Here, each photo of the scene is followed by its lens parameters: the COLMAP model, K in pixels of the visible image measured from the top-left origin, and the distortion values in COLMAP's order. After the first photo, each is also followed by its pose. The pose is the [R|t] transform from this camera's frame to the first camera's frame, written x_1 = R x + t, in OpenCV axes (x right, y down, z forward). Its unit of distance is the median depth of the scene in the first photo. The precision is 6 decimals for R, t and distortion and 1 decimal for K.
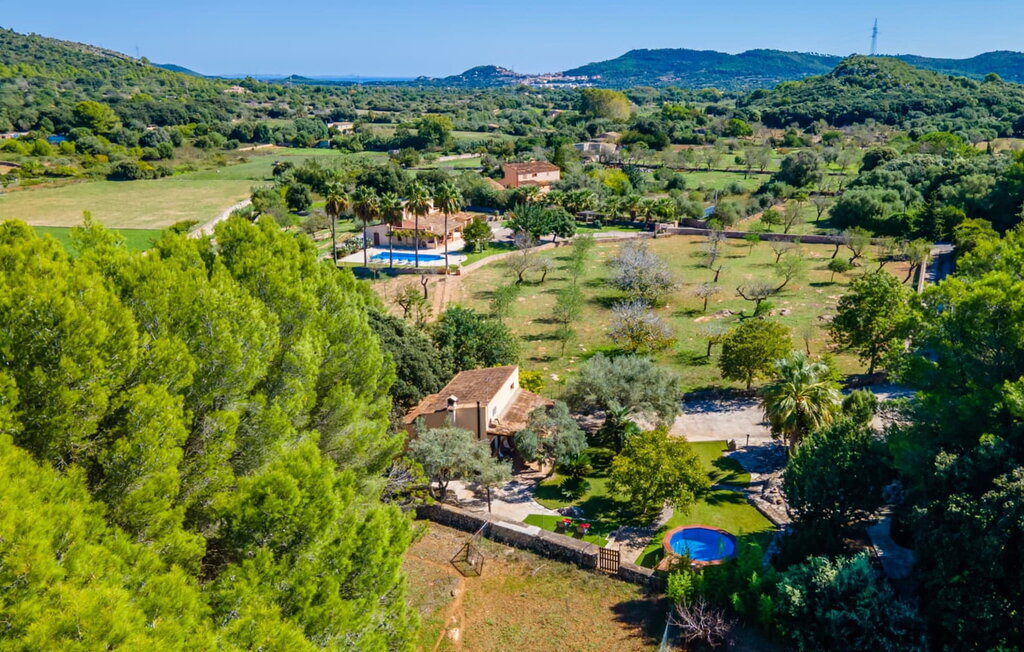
lens RADIAL K [[839.4, 0, 512.6], [0, 839.4, 326.2], [0, 0, 1]] dist [0.008548, 0.002730]
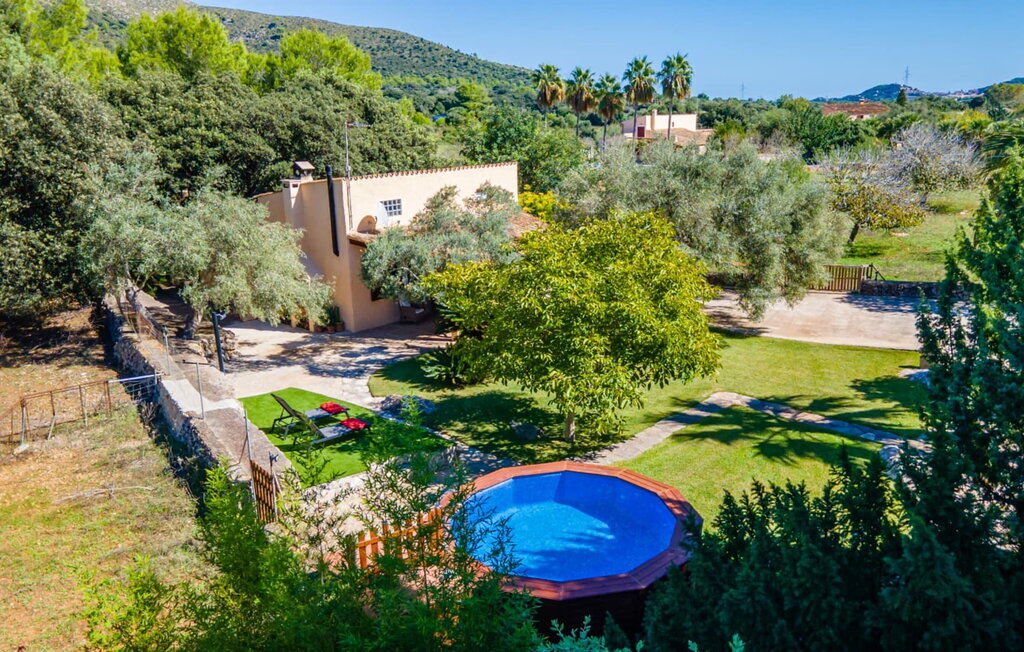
lens RADIAL K [[839.4, 0, 511.0], [0, 839.4, 324.6], [0, 0, 1]] dist [0.008548, 0.002730]
pose [[0.913475, 0.130050, -0.385553, 0.246541], [-0.129139, 0.991220, 0.028383, 0.149331], [0.385859, 0.023862, 0.922249, 0.588581]]
